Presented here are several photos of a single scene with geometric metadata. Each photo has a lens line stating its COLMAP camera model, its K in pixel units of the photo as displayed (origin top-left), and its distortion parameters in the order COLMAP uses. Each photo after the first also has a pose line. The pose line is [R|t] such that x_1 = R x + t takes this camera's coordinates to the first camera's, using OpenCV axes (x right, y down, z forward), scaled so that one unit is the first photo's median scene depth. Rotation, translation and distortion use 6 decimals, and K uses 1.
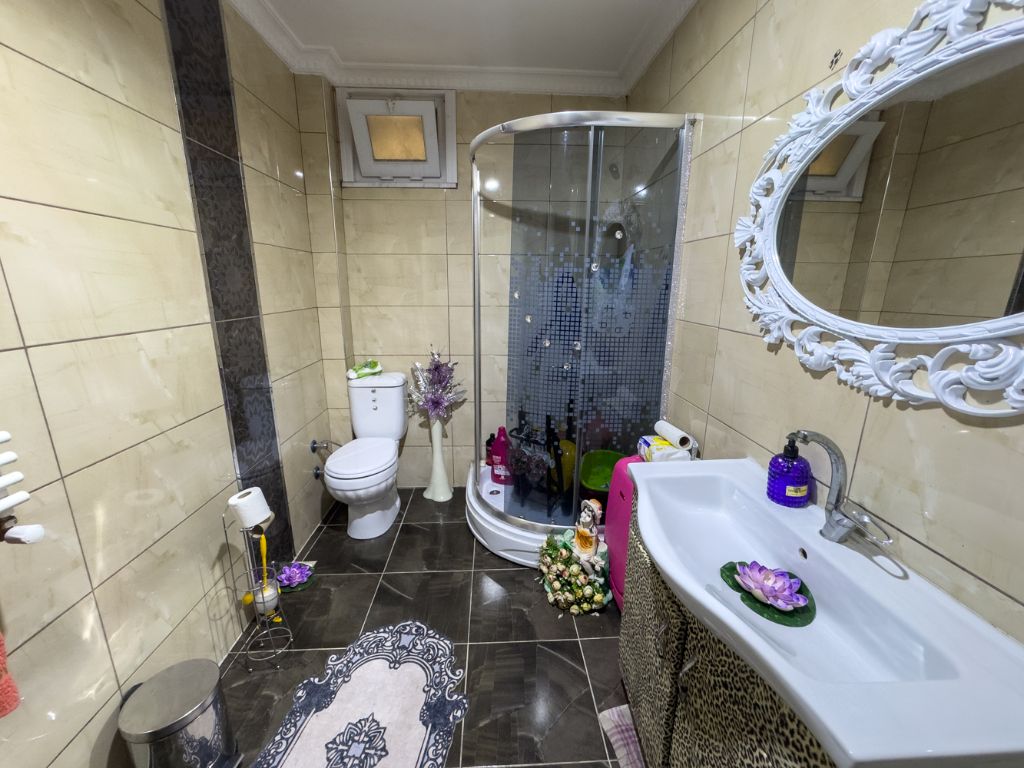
lens RADIAL K [[417.4, 0, 517.6], [0, 417.4, 386.4], [0, 0, 1]] dist [-0.033203, 0.013184]
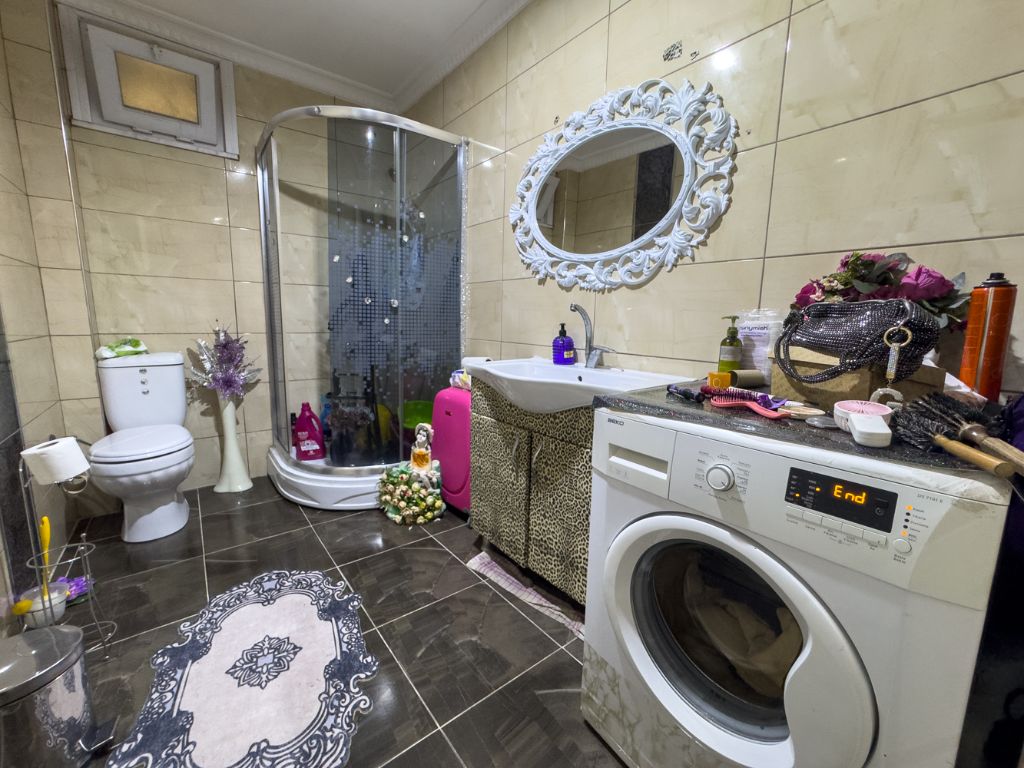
lens RADIAL K [[417.4, 0, 514.0], [0, 417.4, 390.8], [0, 0, 1]] dist [-0.033203, 0.013184]
pose [[0.814479, -0.085633, 0.573839, -0.307085], [0.124163, 0.991860, -0.028218, 0.246753], [-0.566752, 0.094233, 0.818482, -0.169688]]
